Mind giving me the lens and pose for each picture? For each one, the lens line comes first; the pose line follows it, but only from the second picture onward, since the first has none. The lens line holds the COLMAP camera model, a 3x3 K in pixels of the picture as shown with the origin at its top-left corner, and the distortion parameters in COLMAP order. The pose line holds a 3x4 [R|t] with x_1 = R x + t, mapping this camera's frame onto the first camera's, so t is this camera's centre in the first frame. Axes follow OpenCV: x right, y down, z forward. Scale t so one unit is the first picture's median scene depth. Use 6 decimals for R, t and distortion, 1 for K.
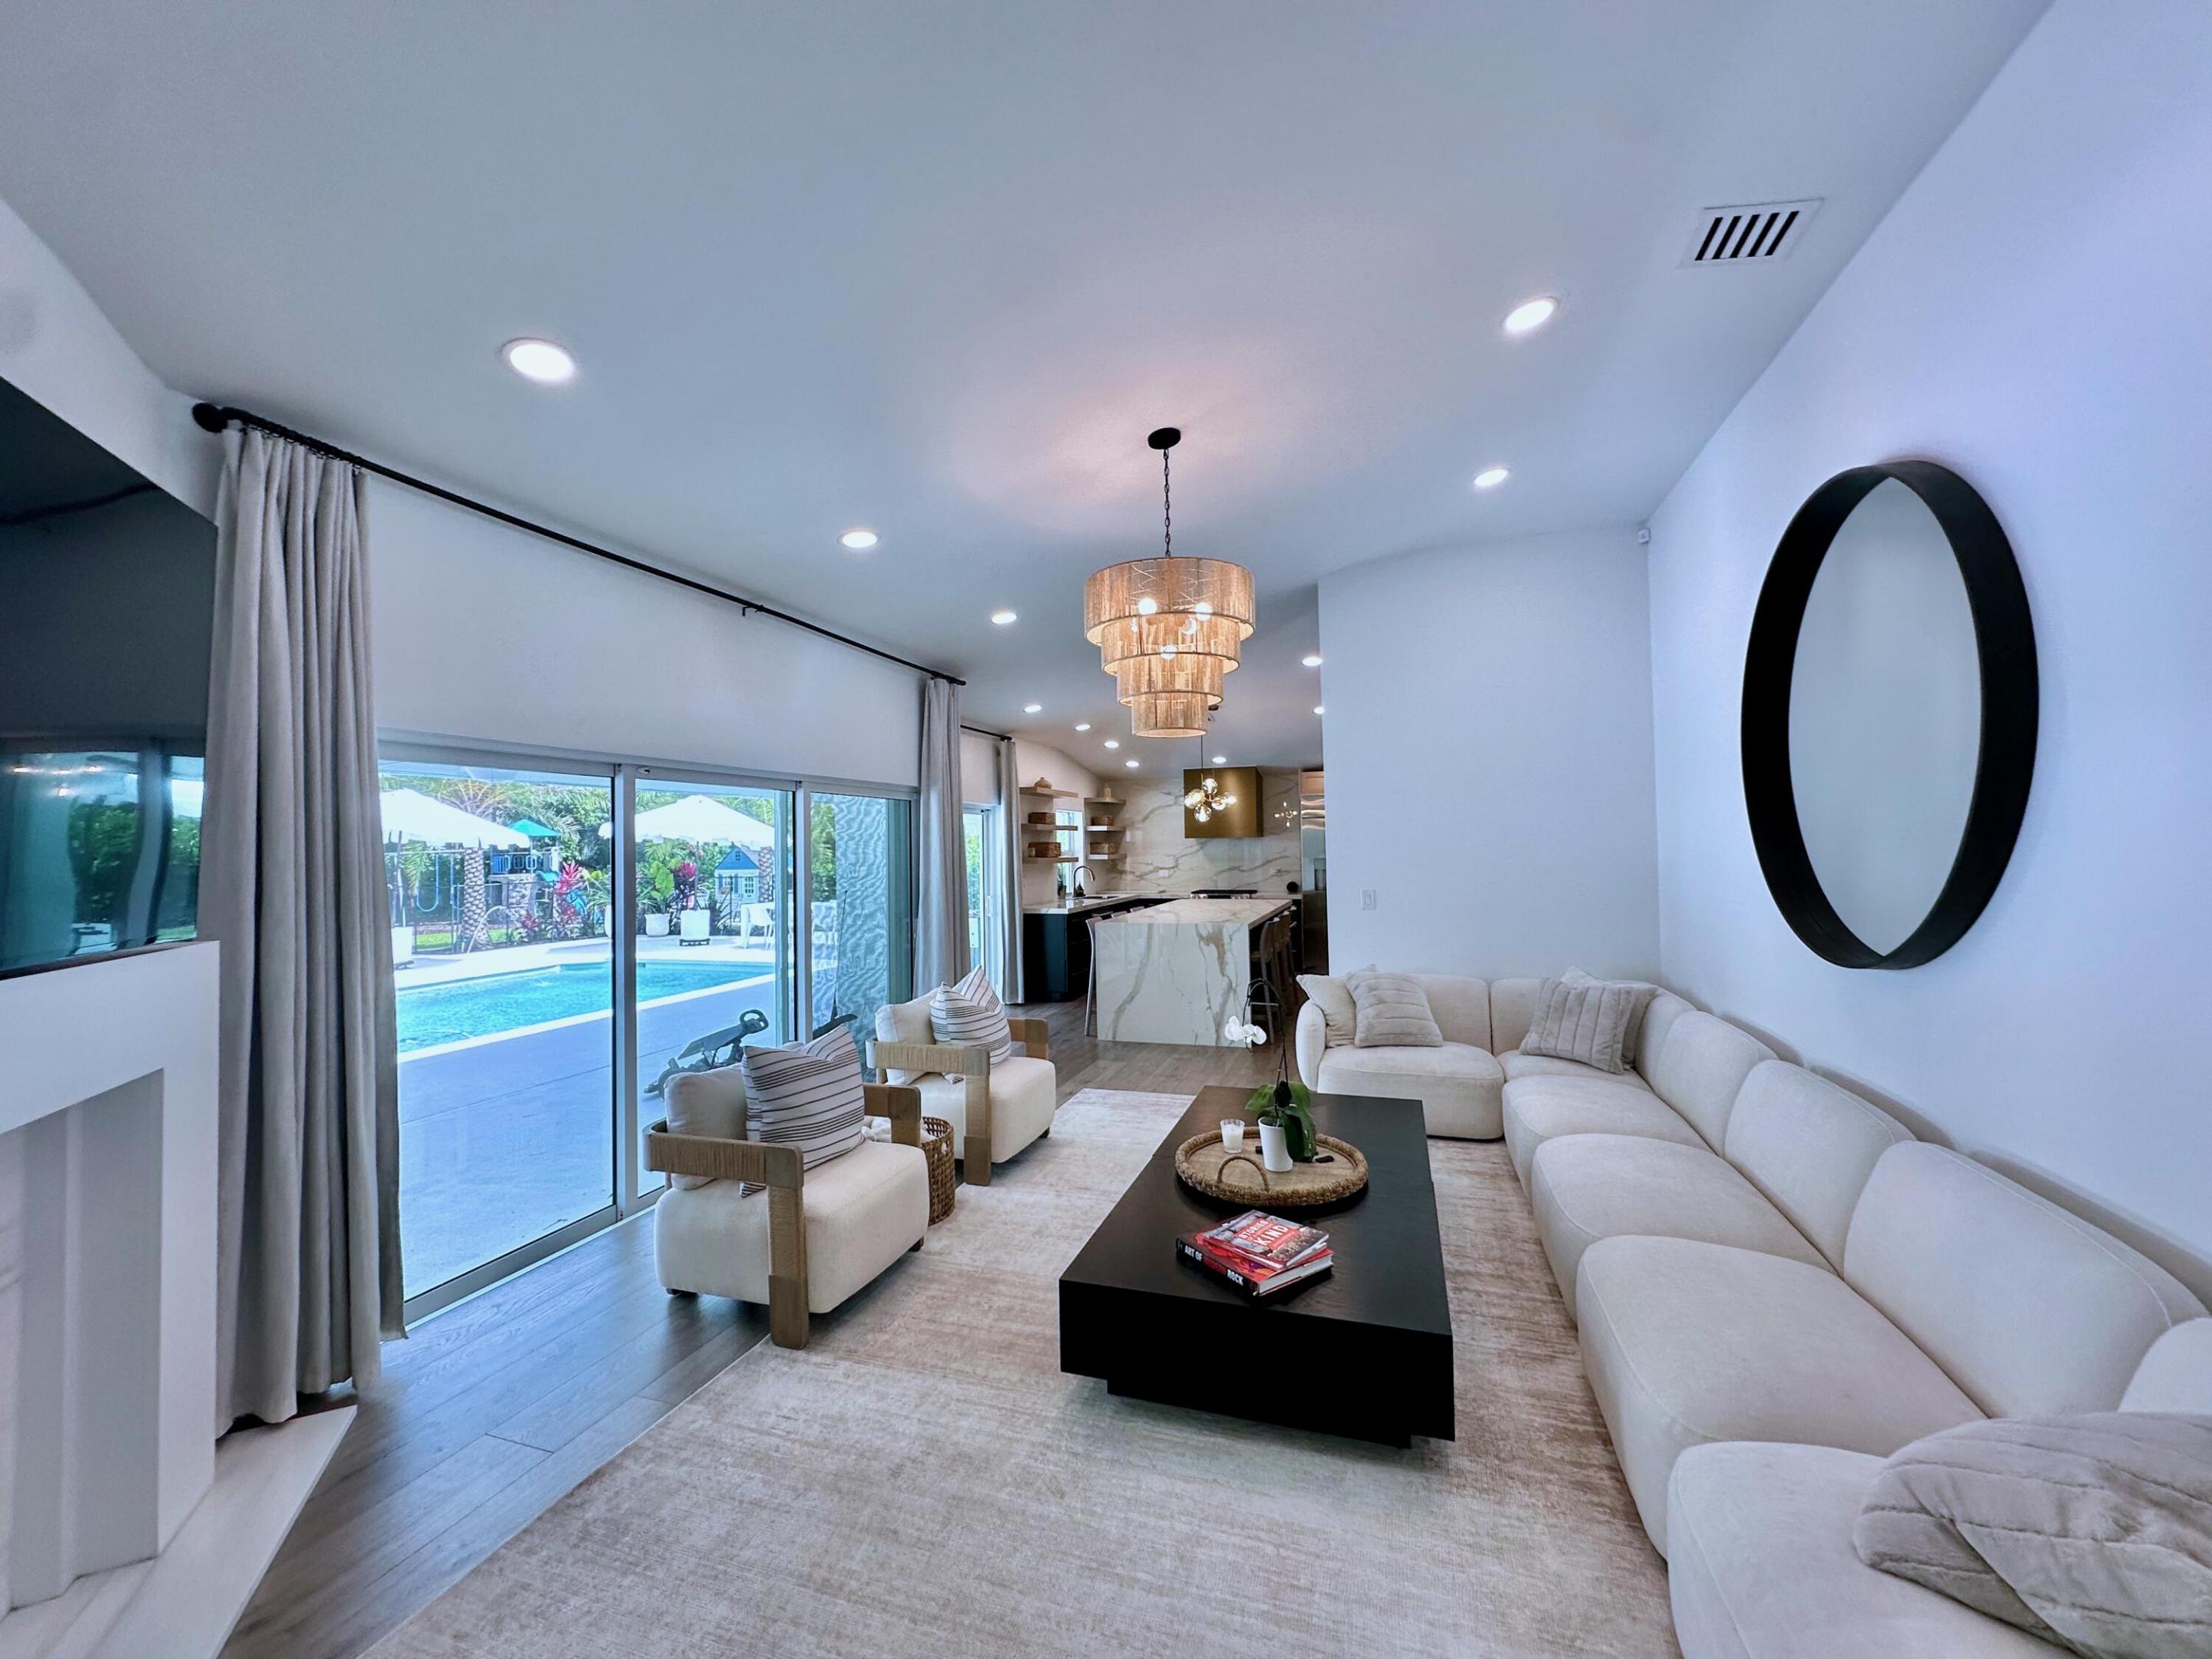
lens RADIAL K [[879.3, 0, 1105.8], [0, 879.3, 825.8], [0, 0, 1]] dist [-0.002883, 0.000332]
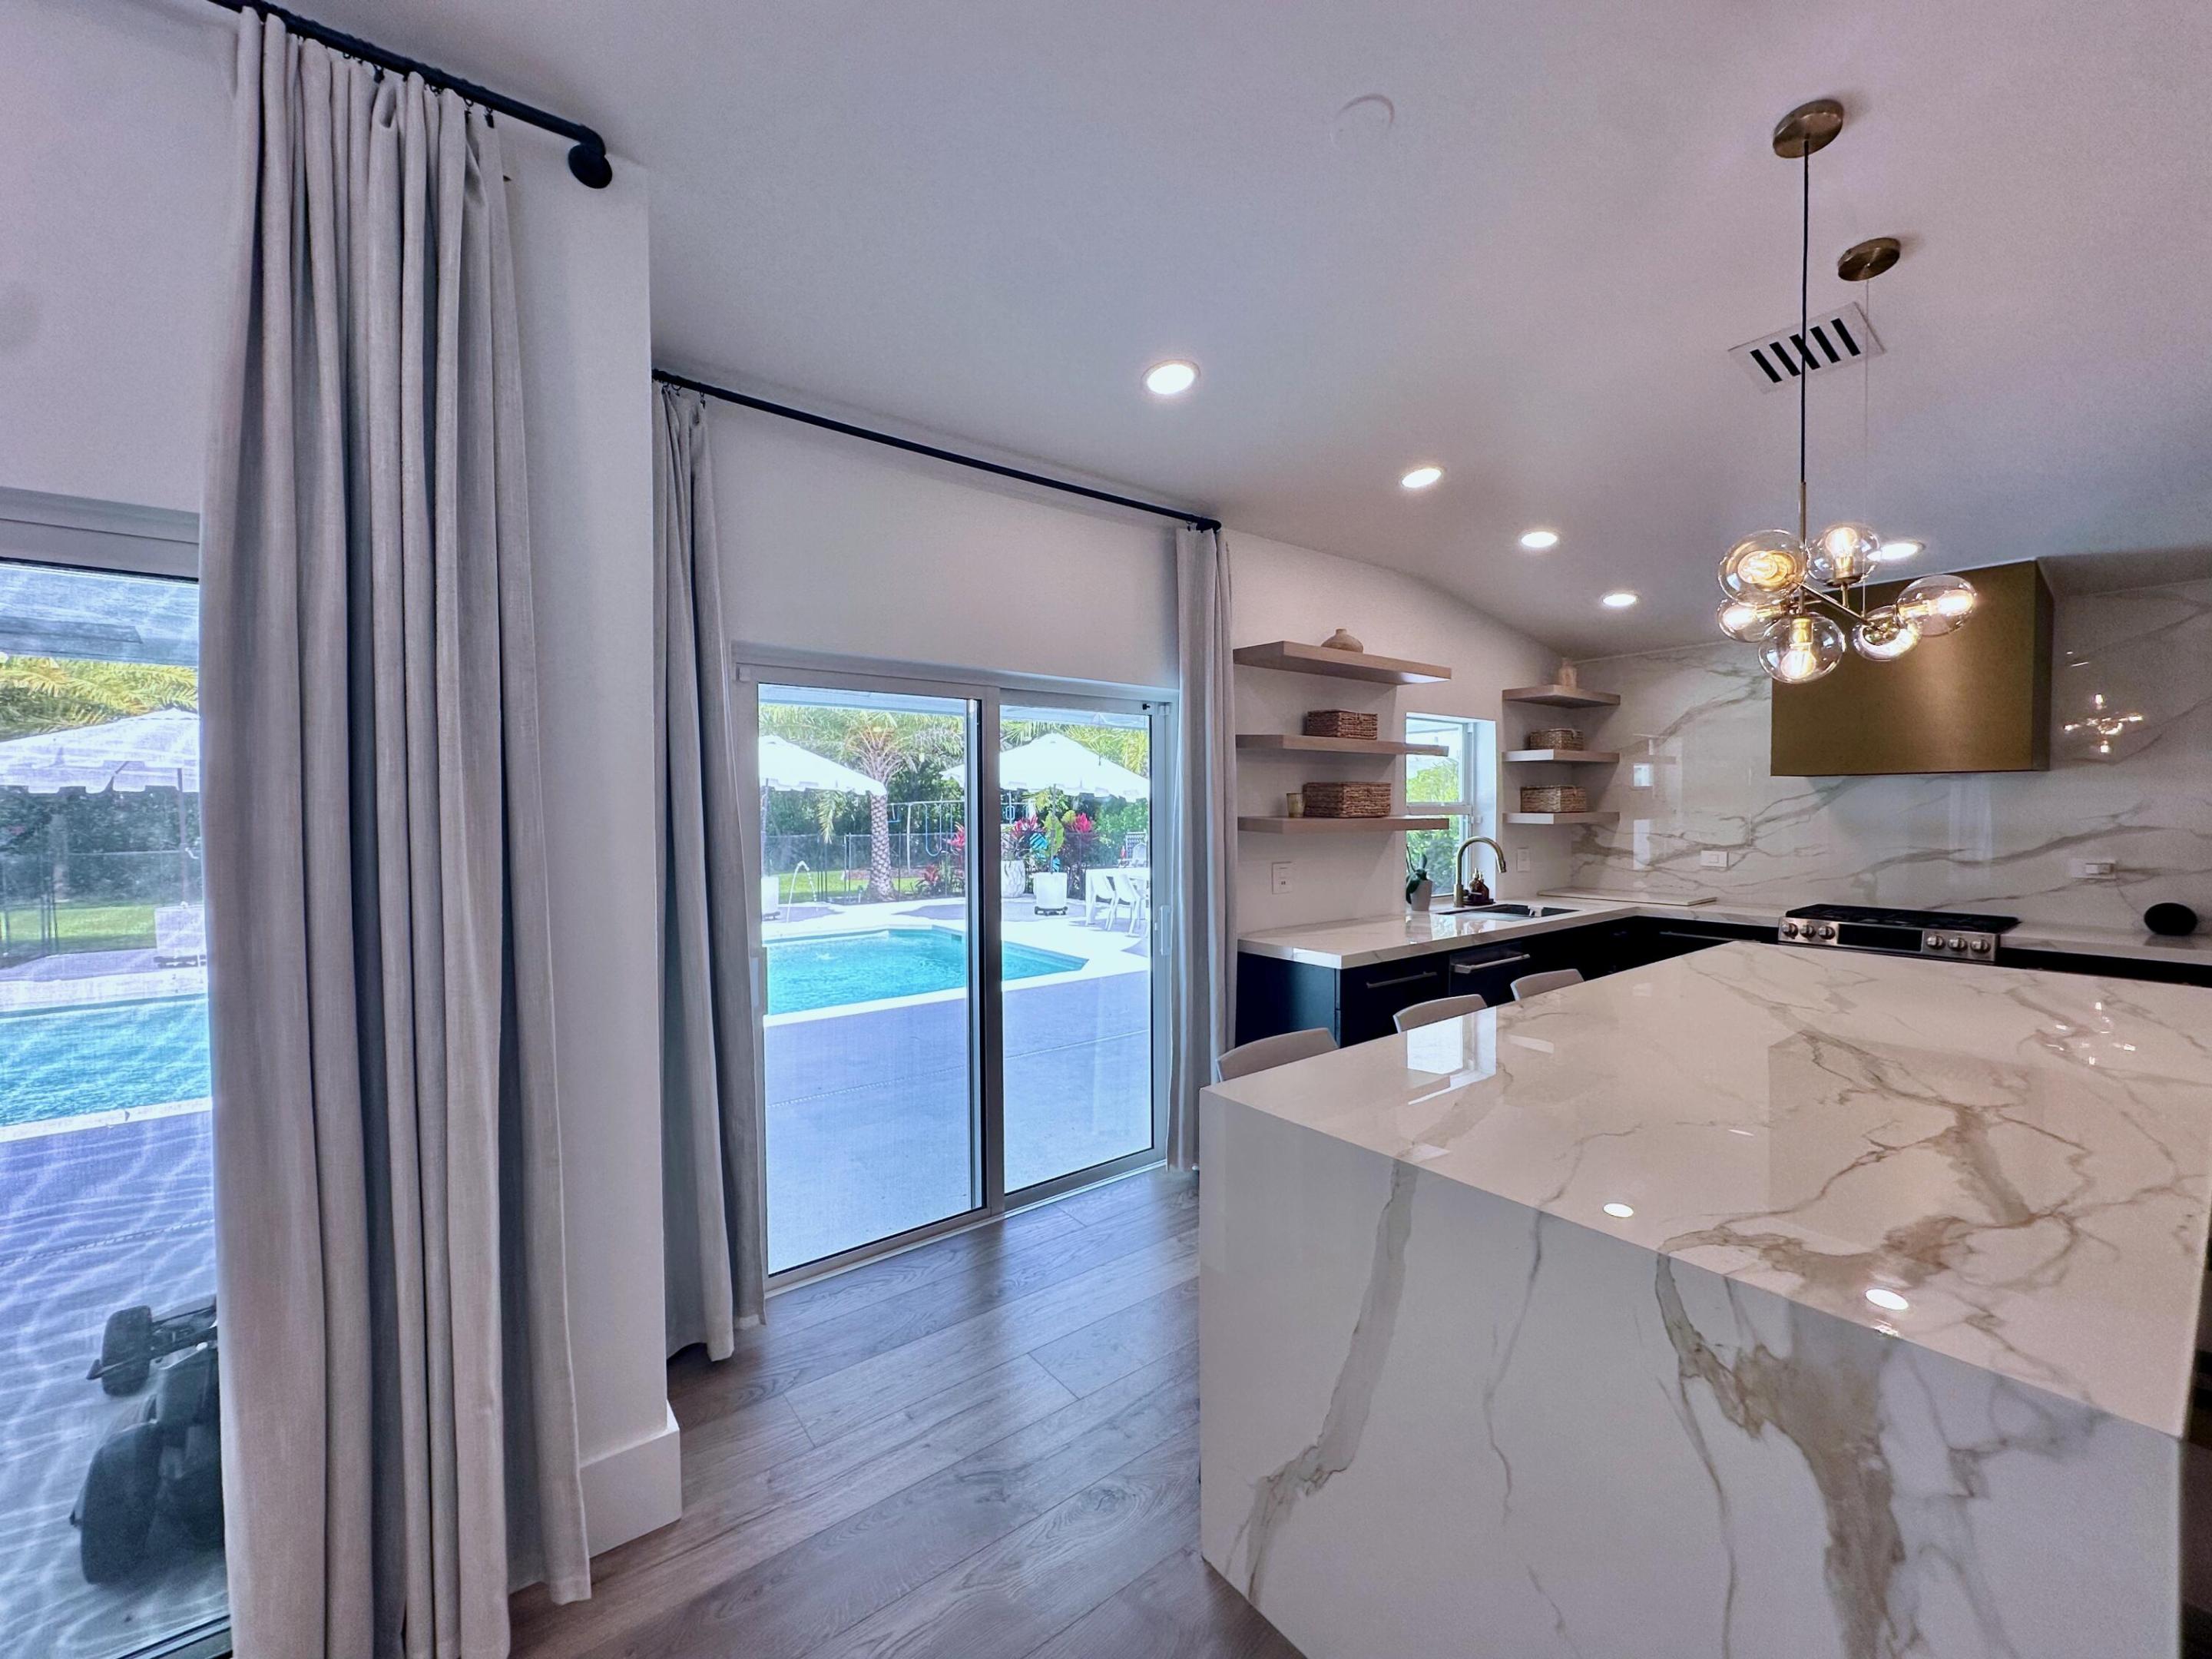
lens RADIAL K [[891.6, 0, 1160.8], [0, 891.6, 823.7], [0, 0, 1]] dist [0.024331, 0.000230]
pose [[0.853970, 0.024411, -0.519750, 0.063629], [0.004386, 0.998526, 0.054105, 0.011592], [0.520304, -0.048484, 0.852603, 0.478591]]
